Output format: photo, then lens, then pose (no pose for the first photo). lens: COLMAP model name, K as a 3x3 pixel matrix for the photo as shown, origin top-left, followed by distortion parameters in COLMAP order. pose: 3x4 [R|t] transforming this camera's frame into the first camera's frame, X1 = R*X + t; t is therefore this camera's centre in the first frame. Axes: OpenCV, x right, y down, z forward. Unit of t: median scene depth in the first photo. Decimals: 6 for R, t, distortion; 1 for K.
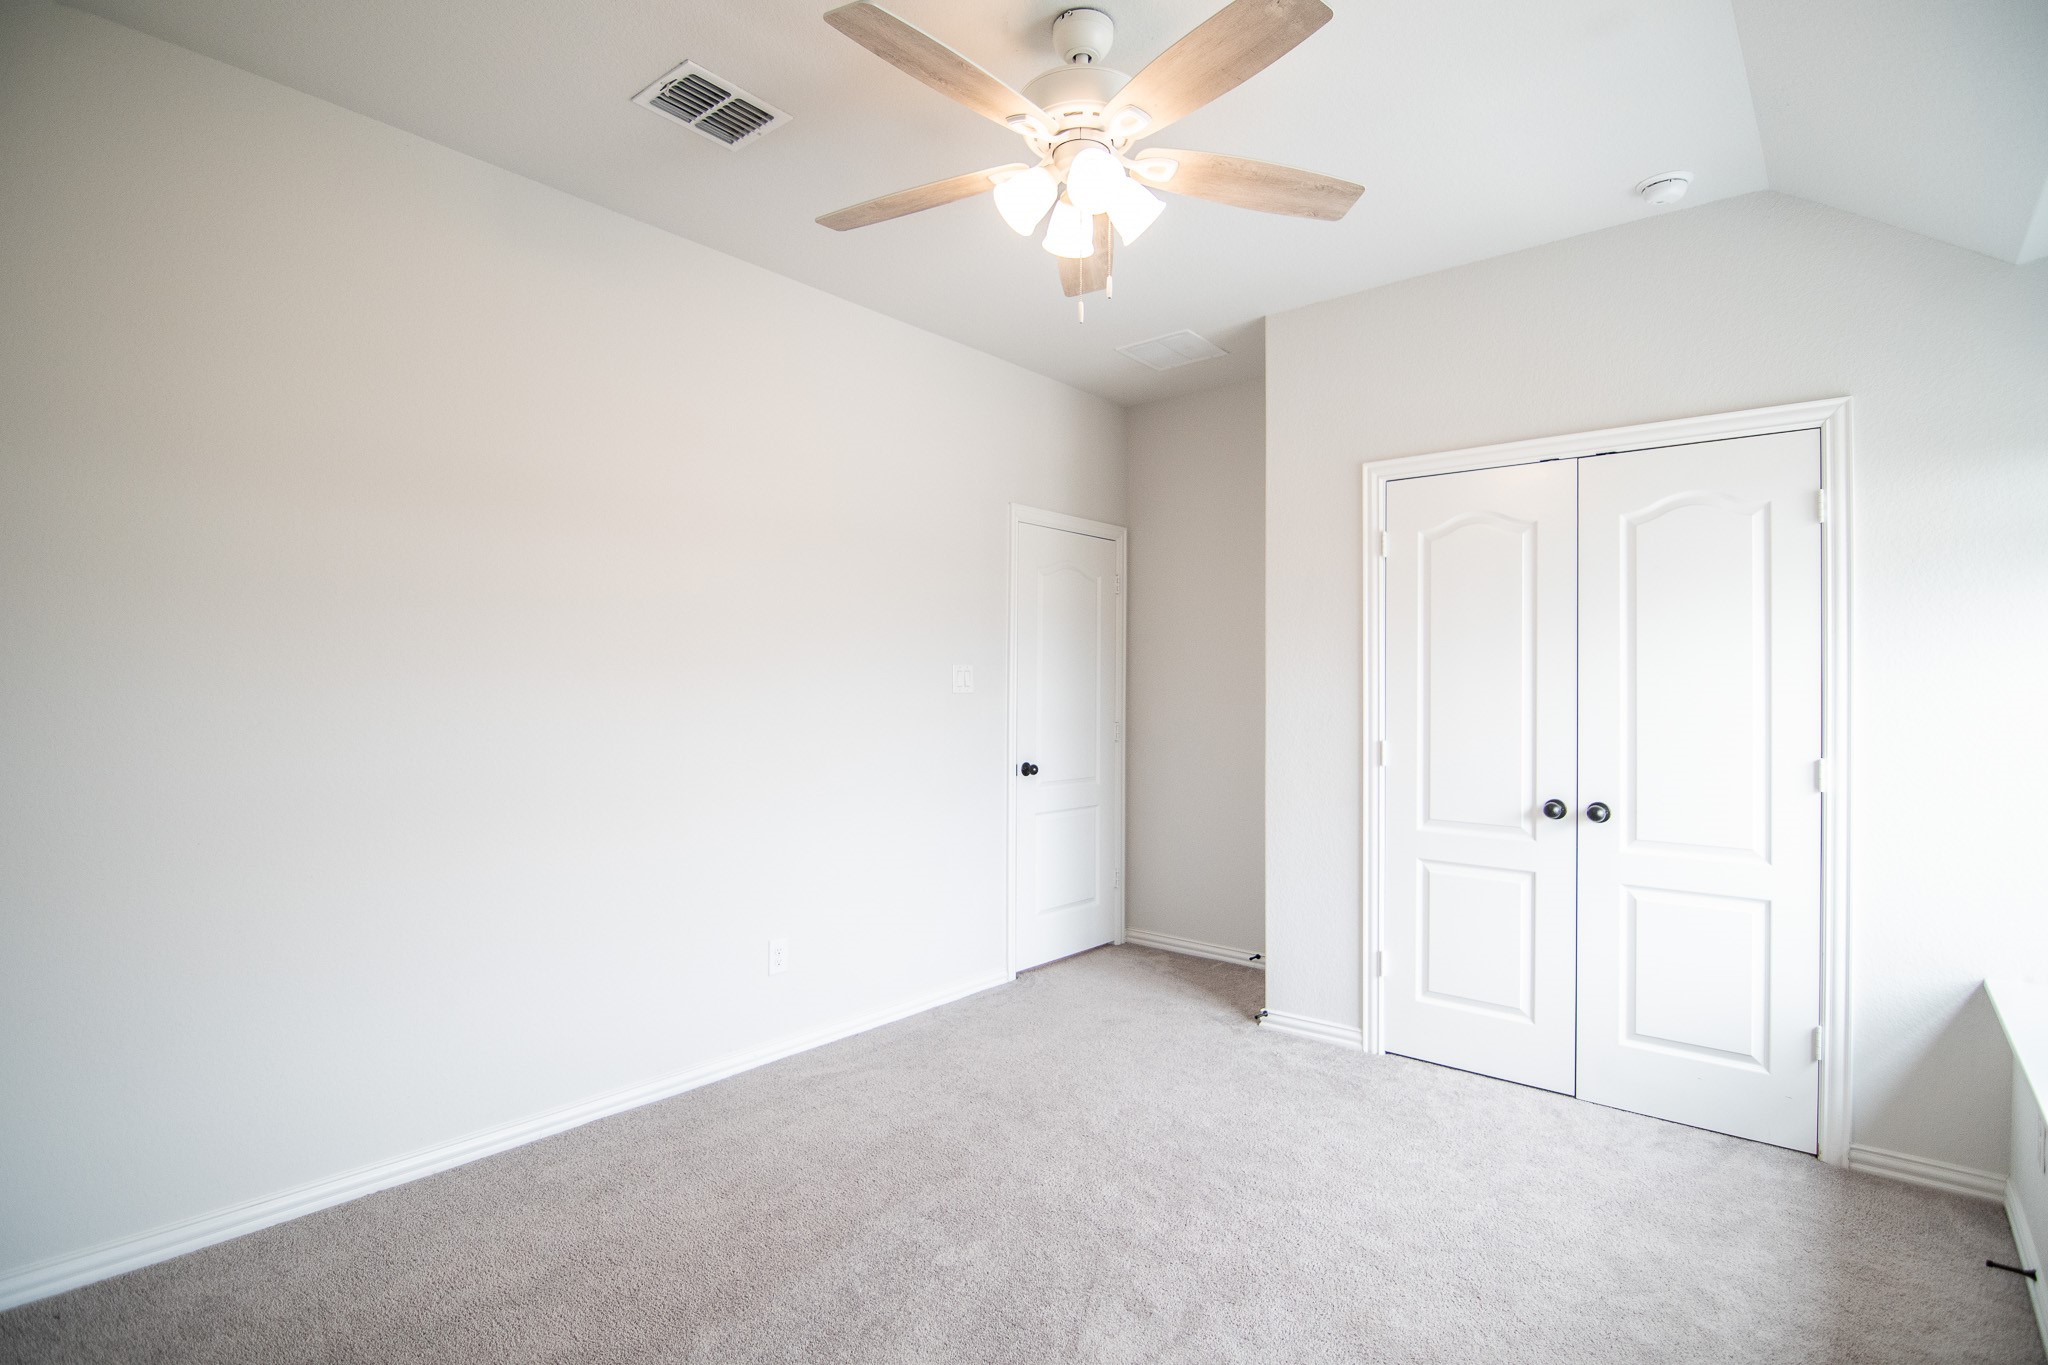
lens RADIAL K [[991.7, 0, 1018.5], [0, 991.7, 679.6], [0, 0, 1]] dist [-0.003855, -0.012264]
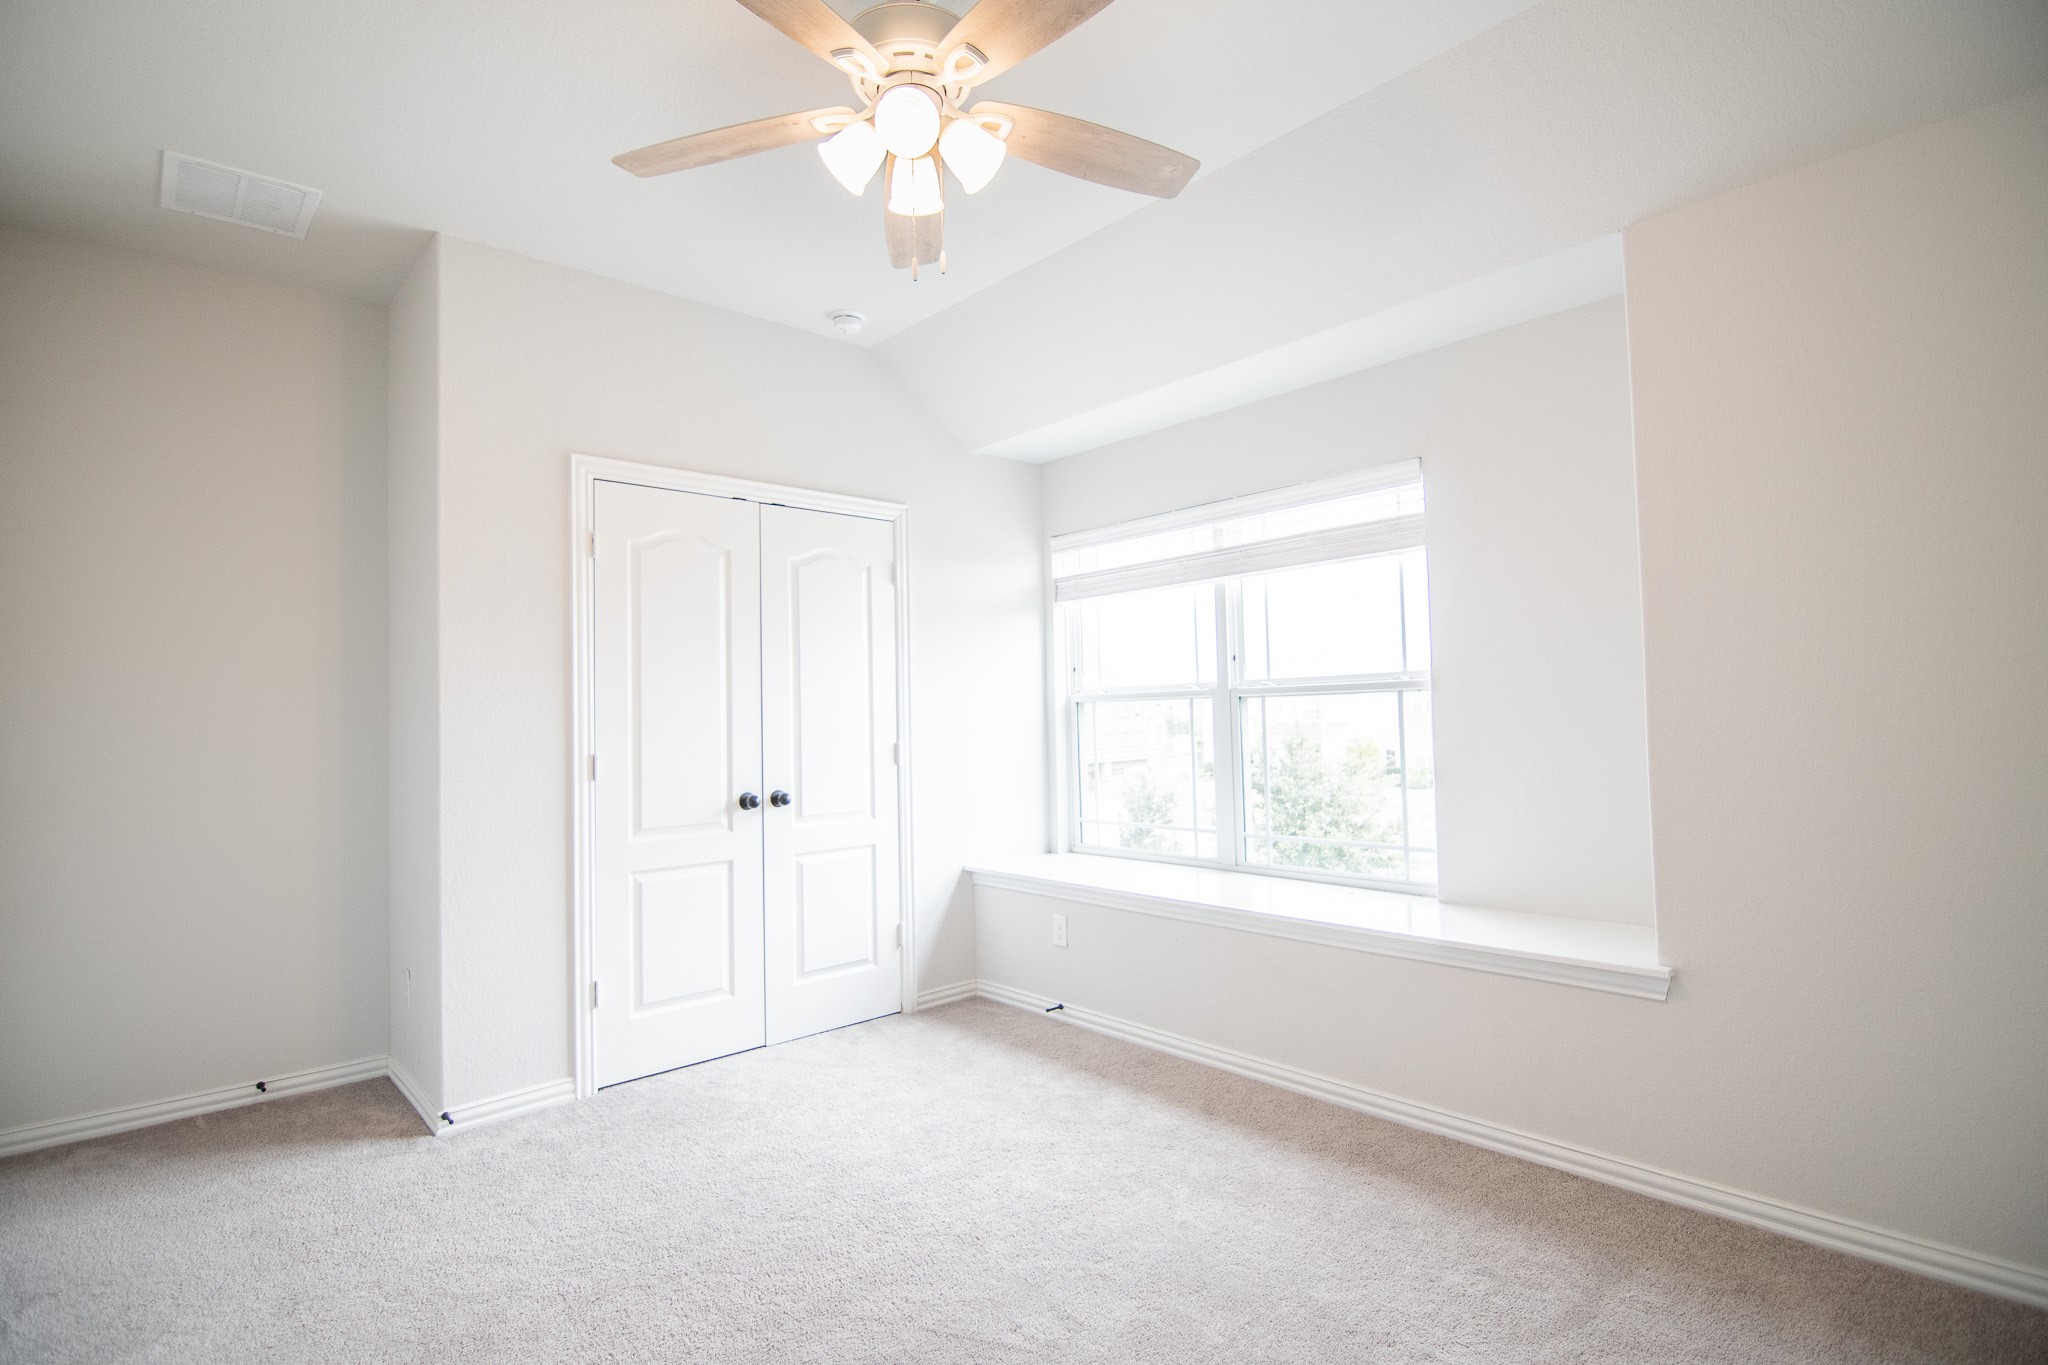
lens RADIAL K [[991.7, 0, 1018.5], [0, 991.7, 679.6], [0, 0, 1]] dist [-0.003855, -0.012264]
pose [[0.131759, 0.028105, 0.990883, -0.552442], [0.016649, 0.999394, -0.030561, 0.029428], [-0.991142, 0.020524, 0.131211, 0.522412]]
